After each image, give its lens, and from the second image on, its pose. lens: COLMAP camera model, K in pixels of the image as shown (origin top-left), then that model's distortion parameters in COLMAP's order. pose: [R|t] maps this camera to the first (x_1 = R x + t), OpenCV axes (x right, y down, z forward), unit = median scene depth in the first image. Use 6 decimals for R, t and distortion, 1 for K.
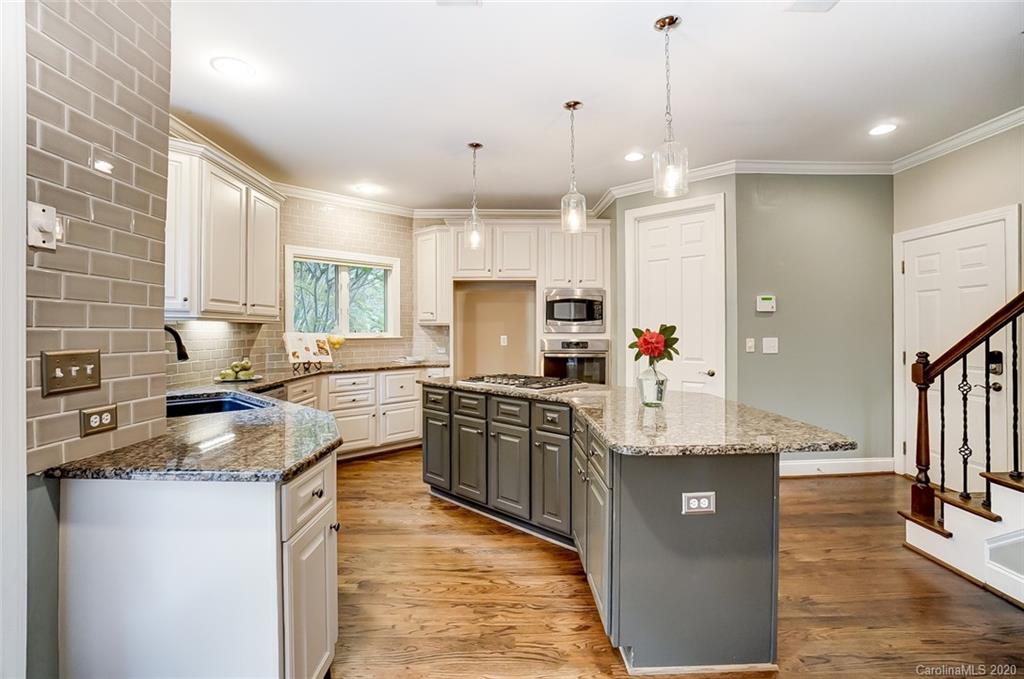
lens RADIAL K [[460.0, 0, 514.8], [0, 460.0, 336.1], [0, 0, 1]] dist [-0.035209, 0.003012]
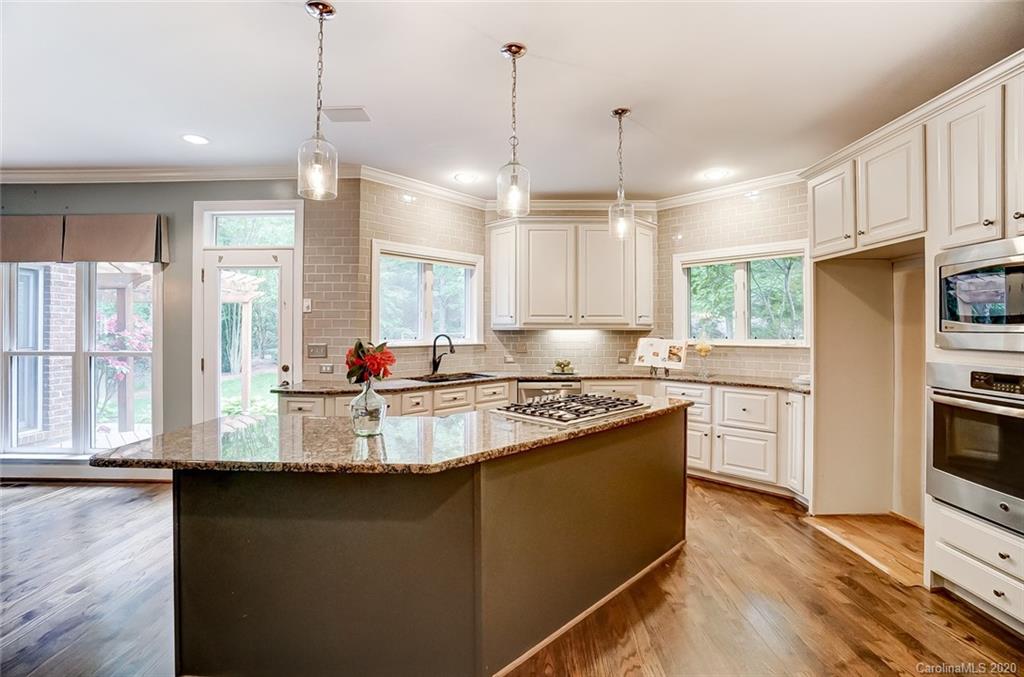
lens RADIAL K [[468.4, 0, 512.8], [0, 468.4, 332.9], [0, 0, 1]] dist [-0.043380, 0.000422]
pose [[-0.032484, 0.007372, -0.999445, 0.617248], [-0.012322, 0.999894, 0.007776, -0.024341], [0.999396, 0.012567, -0.032390, 0.700232]]
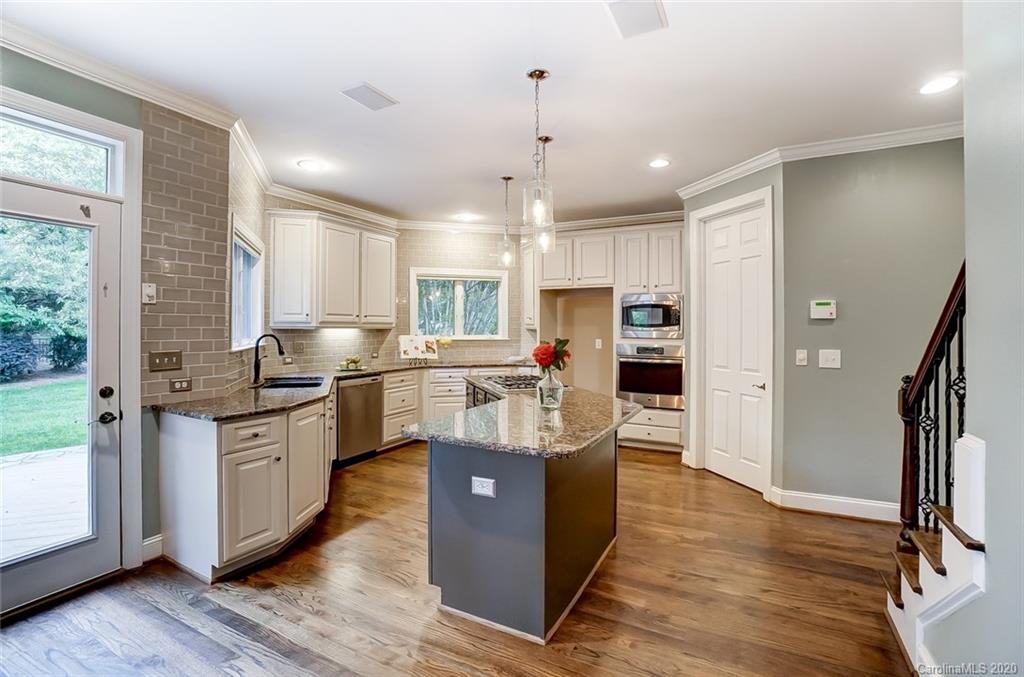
lens RADIAL K [[468.4, 0, 516.7], [0, 468.4, 333.8], [0, 0, 1]] dist [-0.043380, 0.000422]
pose [[0.878153, 0.012258, -0.478223, 0.422859], [-0.011435, 0.999924, 0.004633, -0.021529], [0.478243, 0.001400, 0.878226, -0.026735]]
